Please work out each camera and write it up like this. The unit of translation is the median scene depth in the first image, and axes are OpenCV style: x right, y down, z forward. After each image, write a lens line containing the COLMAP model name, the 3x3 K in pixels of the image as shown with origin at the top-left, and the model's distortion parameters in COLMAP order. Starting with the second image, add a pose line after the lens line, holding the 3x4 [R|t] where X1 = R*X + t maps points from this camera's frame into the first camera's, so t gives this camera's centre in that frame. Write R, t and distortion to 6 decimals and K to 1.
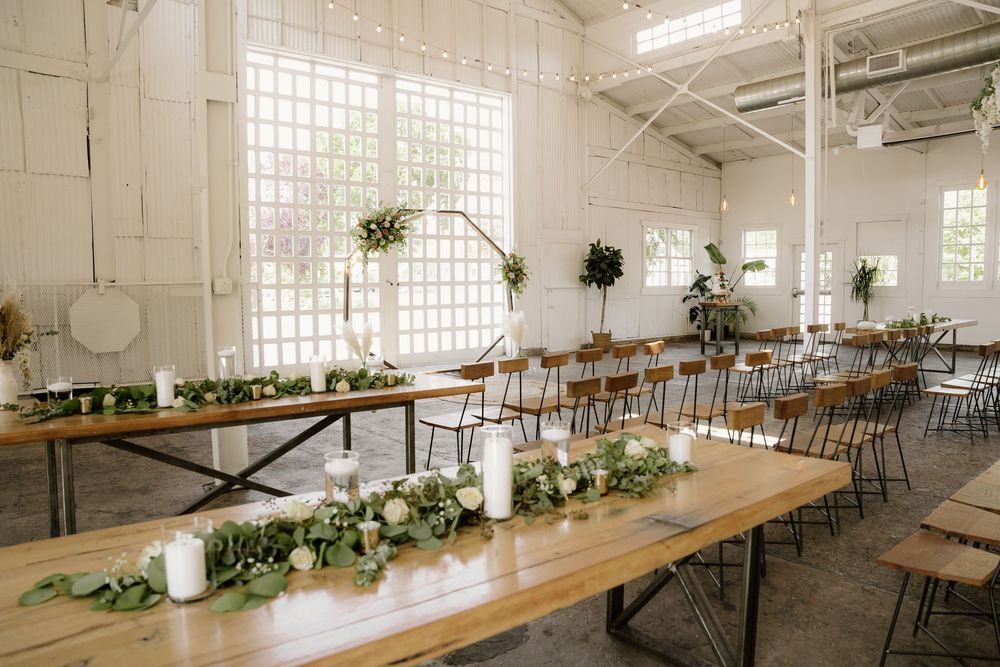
lens RADIAL K [[692.0, 0, 500.0], [0, 692.0, 333.5], [0, 0, 1]] dist [-0.134807, 0.003772]
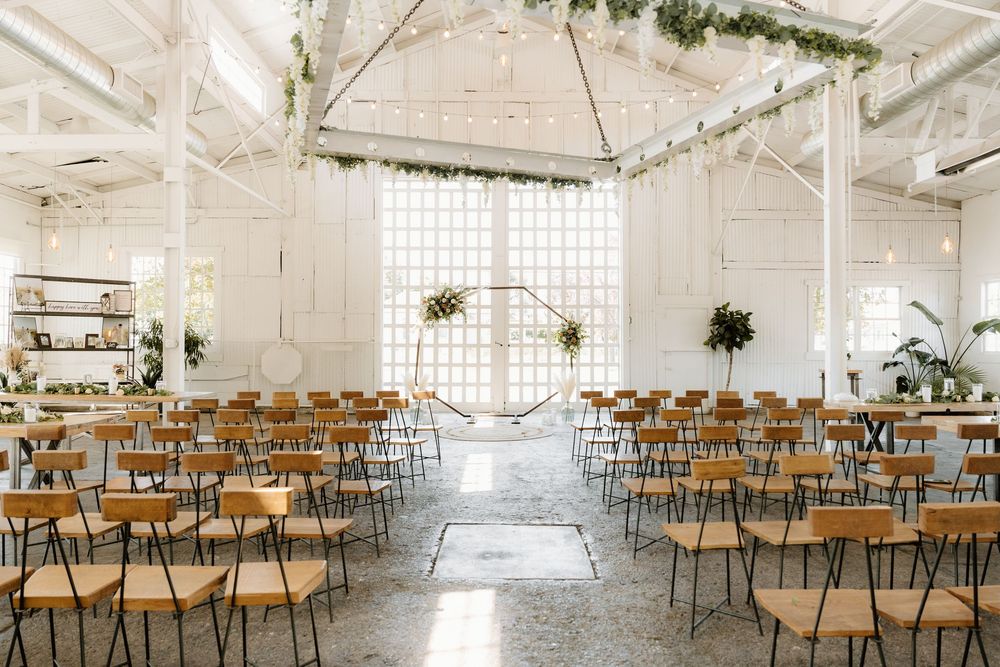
lens RADIAL K [[691.7, 0, 500.0], [0, 691.7, 333.5], [0, 0, 1]] dist [-0.006642, -0.001547]
pose [[0.770911, -0.001045, -0.636943, 0.704447], [-0.055767, 0.996048, -0.069131, -0.006181], [0.634497, 0.088814, 0.767805, 0.030367]]
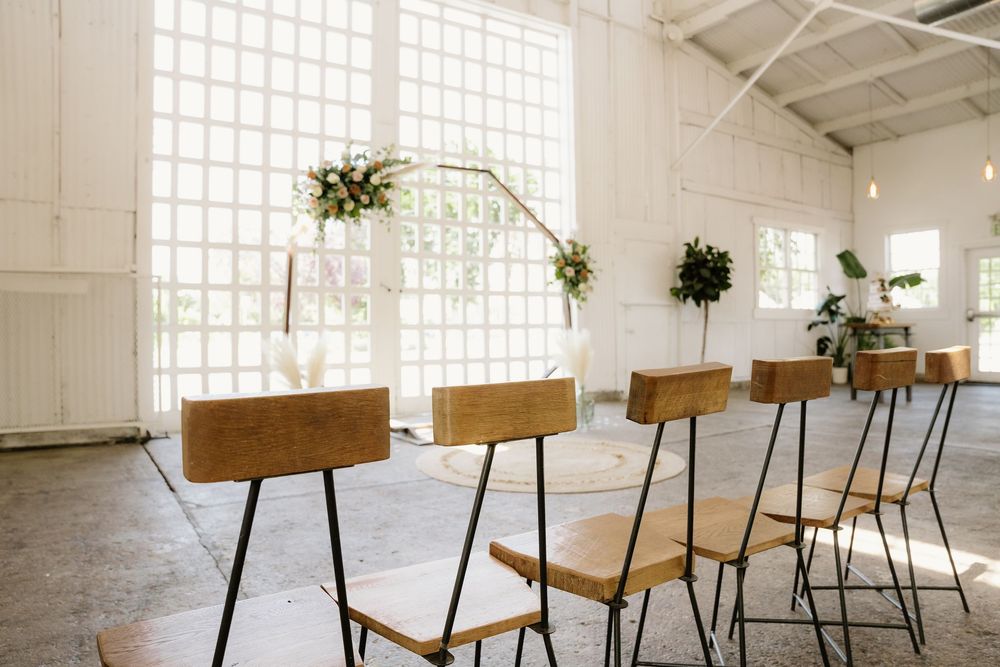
lens RADIAL K [[700.1, 0, 500.0], [0, 700.1, 333.5], [0, 0, 1]] dist [-0.157846, 0.110317]
pose [[0.994706, 0.000307, -0.102761, 0.020270], [-0.007530, 0.997525, -0.069911, 0.017985], [0.102485, 0.070314, 0.992246, 0.378201]]
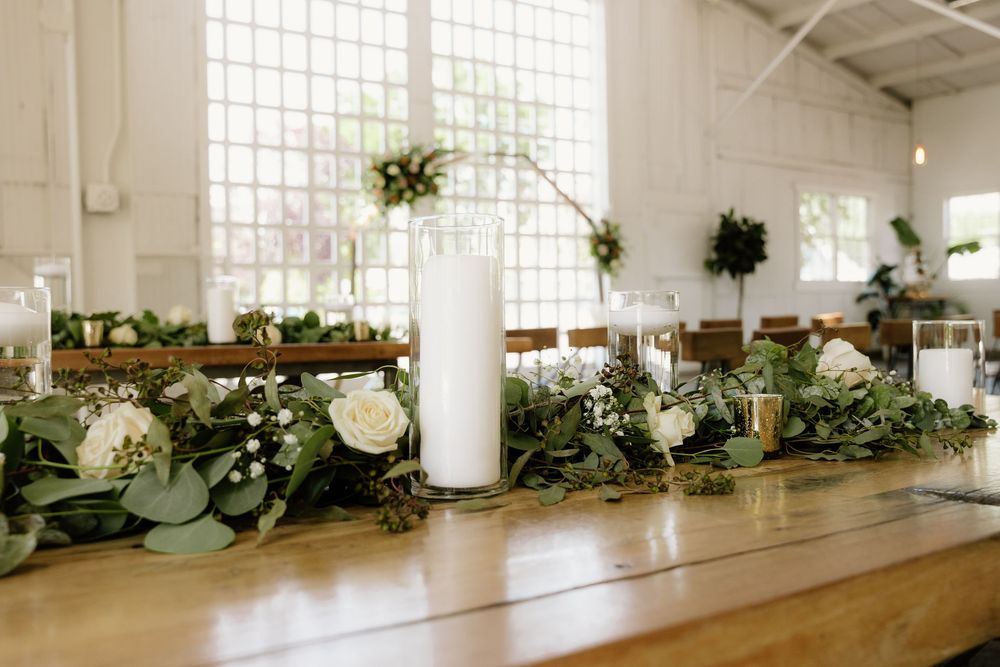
lens RADIAL K [[936.8, 0, 541.3], [0, 936.8, 333.4], [0, 0, 1]] dist [-0.114975, 0.148277]
pose [[0.998240, -0.003933, -0.059173, 0.011366], [0.001371, 0.999062, -0.043273, 0.037665], [0.059288, 0.043116, 0.997309, 0.096562]]
